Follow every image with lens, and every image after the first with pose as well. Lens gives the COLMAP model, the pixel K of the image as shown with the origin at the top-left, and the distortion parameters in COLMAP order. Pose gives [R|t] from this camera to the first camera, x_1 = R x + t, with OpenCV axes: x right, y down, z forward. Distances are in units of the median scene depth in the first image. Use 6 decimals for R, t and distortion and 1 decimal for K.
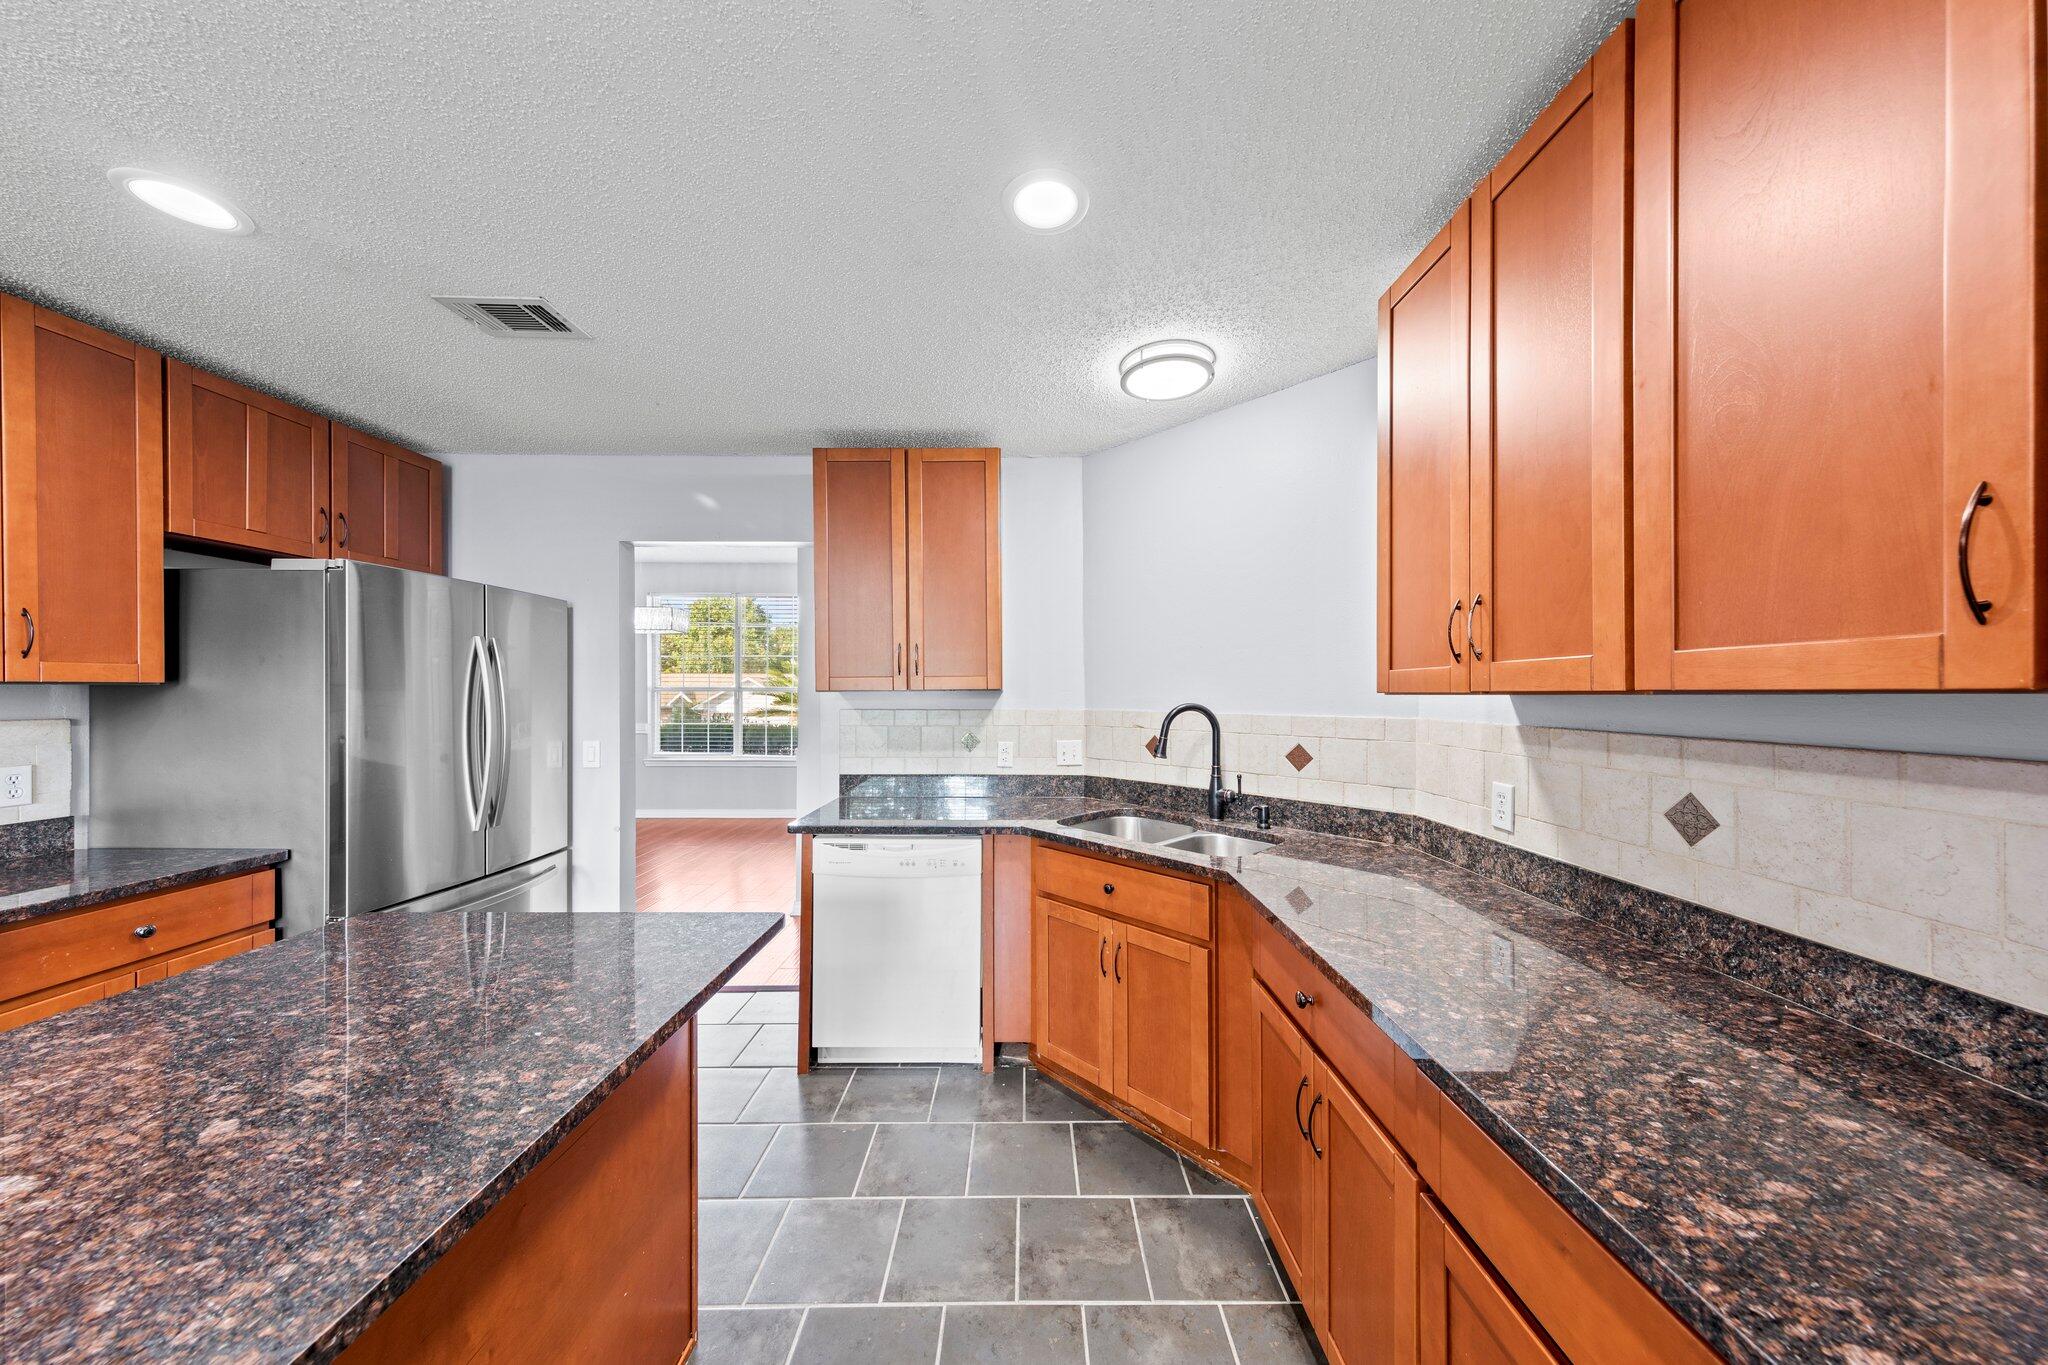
lens RADIAL K [[651.4, 0, 1033.0], [0, 651.4, 693.4], [0, 0, 1]] dist [0.008121, -0.001206]
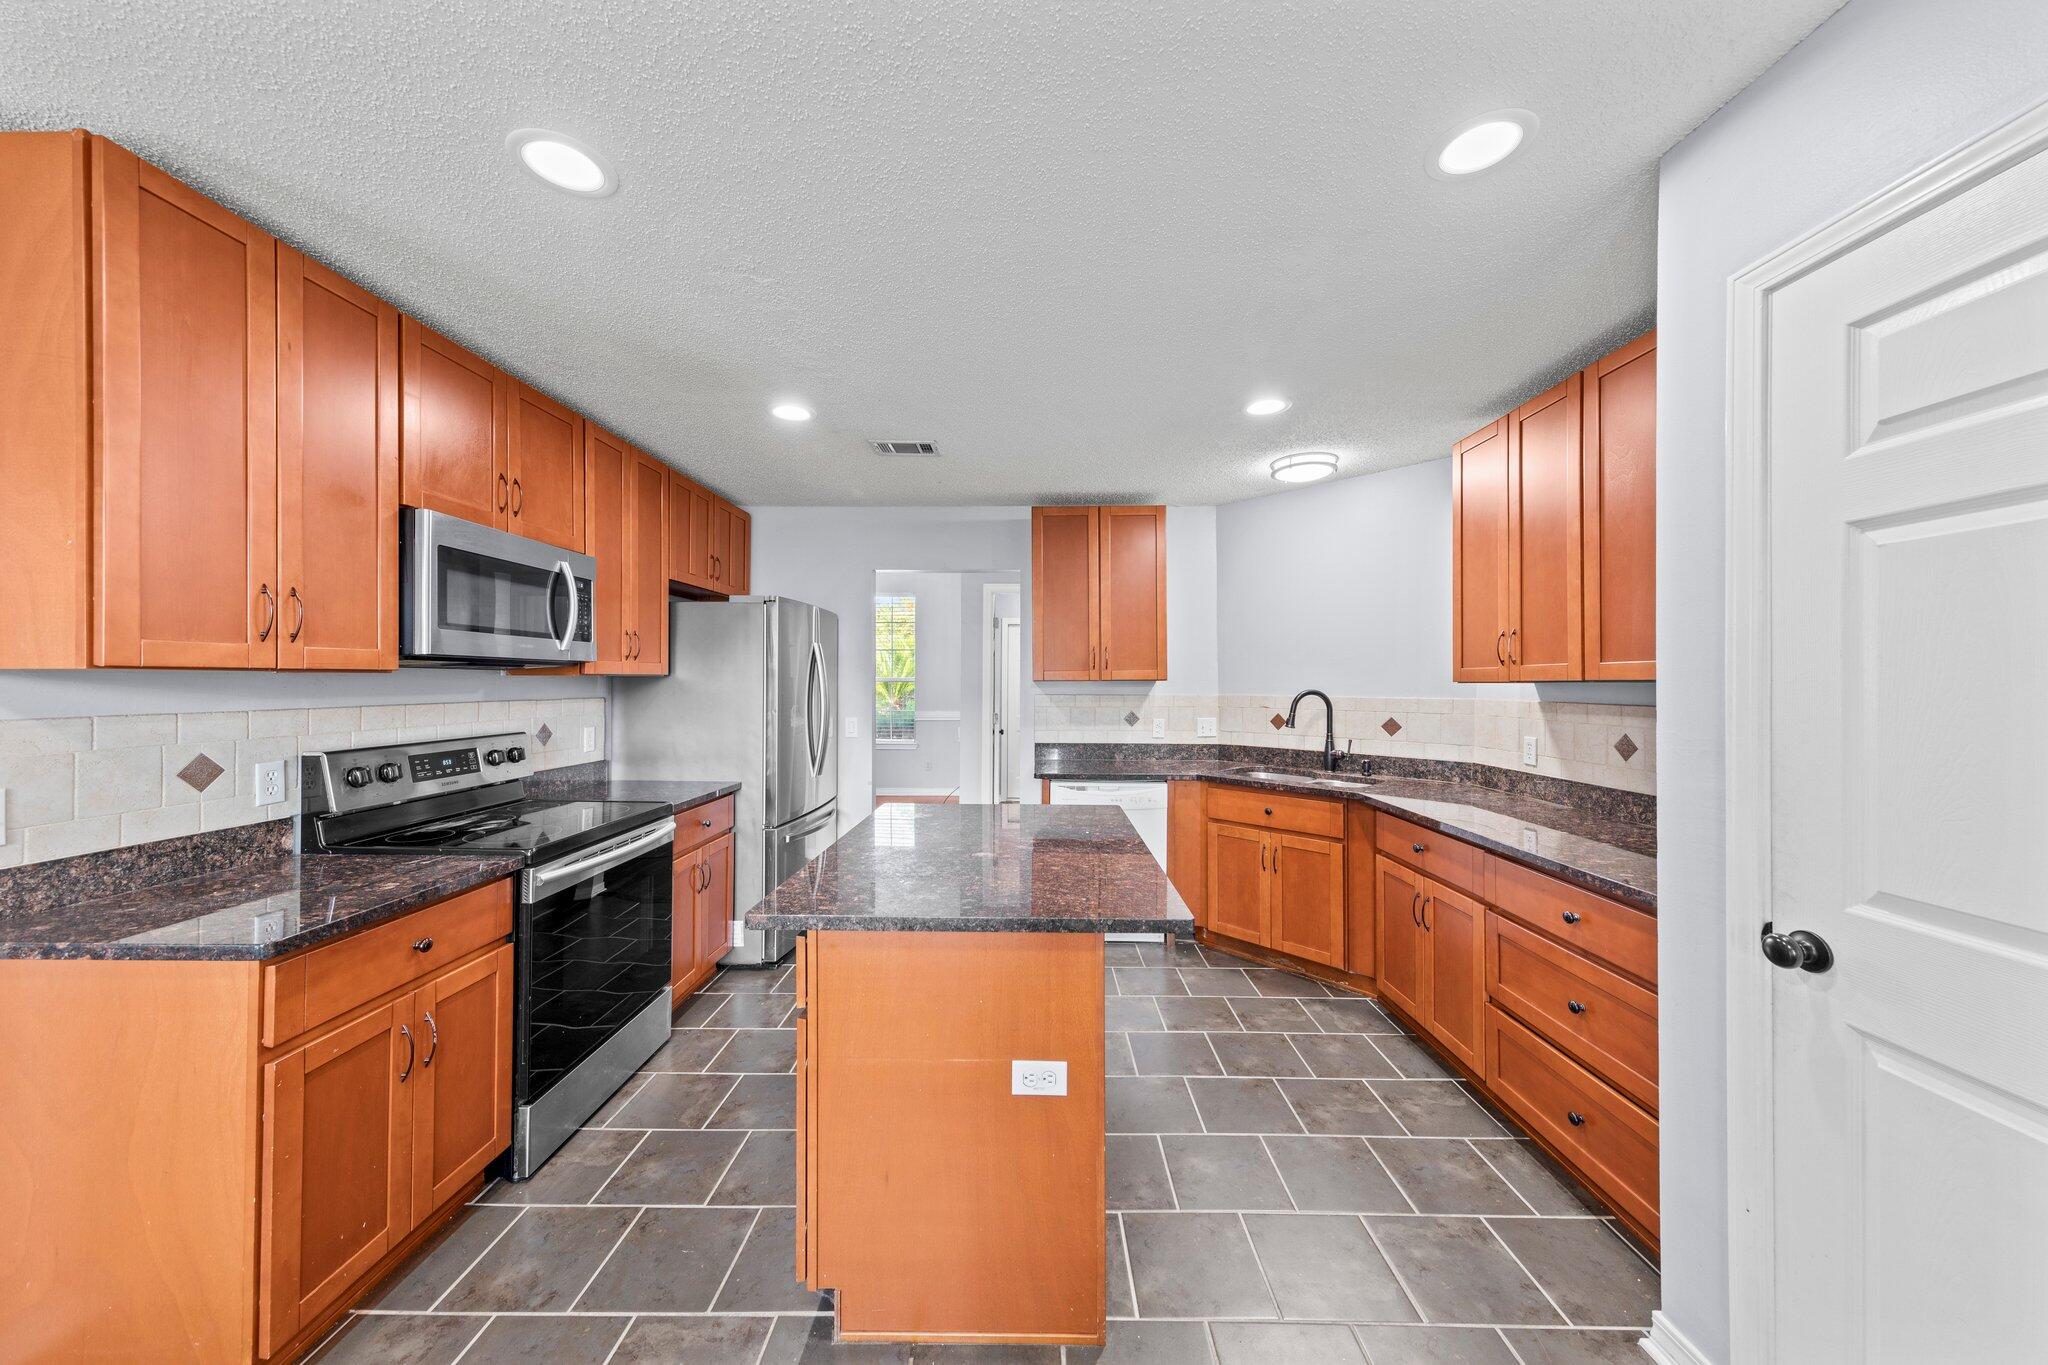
lens RADIAL K [[693.1, 0, 1028.8], [0, 693.1, 679.6], [0, 0, 1]] dist [0.007162, 0.000021]
pose [[0.999784, 0.001078, -0.020736, -0.413112], [-0.001208, 0.999980, -0.006211, 0.004448], [0.020729, 0.006235, 0.999766, -0.632671]]
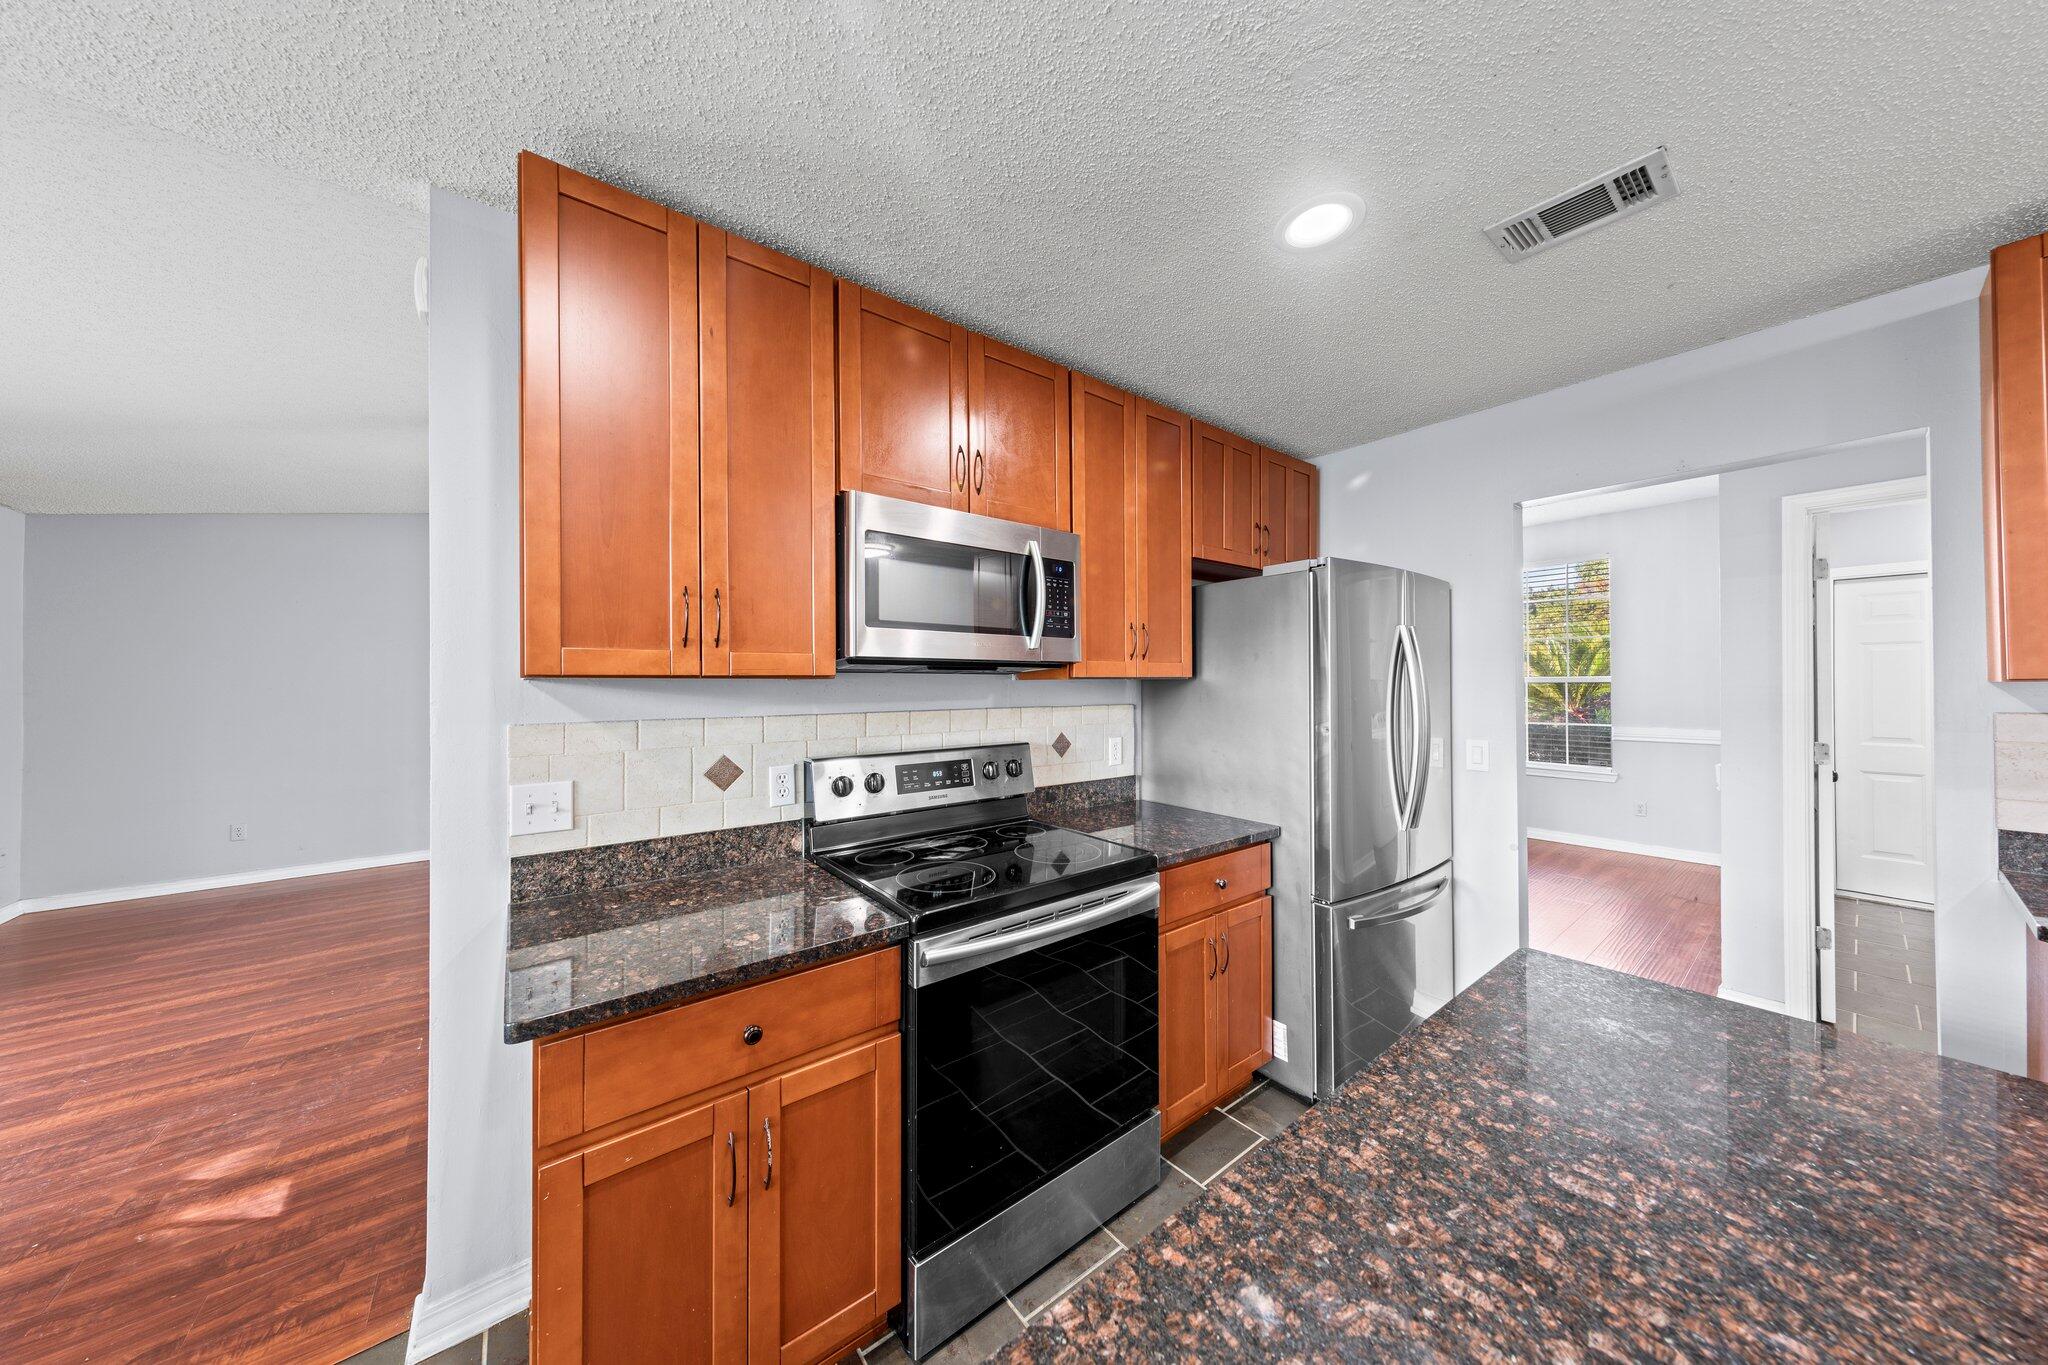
lens RADIAL K [[651.4, 0, 1016.6], [0, 651.4, 677.5], [0, 0, 1]] dist [0.008121, -0.001206]
pose [[0.603173, -0.010815, -0.797537, -0.520239], [0.001910, 0.999925, -0.012114, -0.000851], [0.797608, 0.005784, 0.603148, -0.015442]]
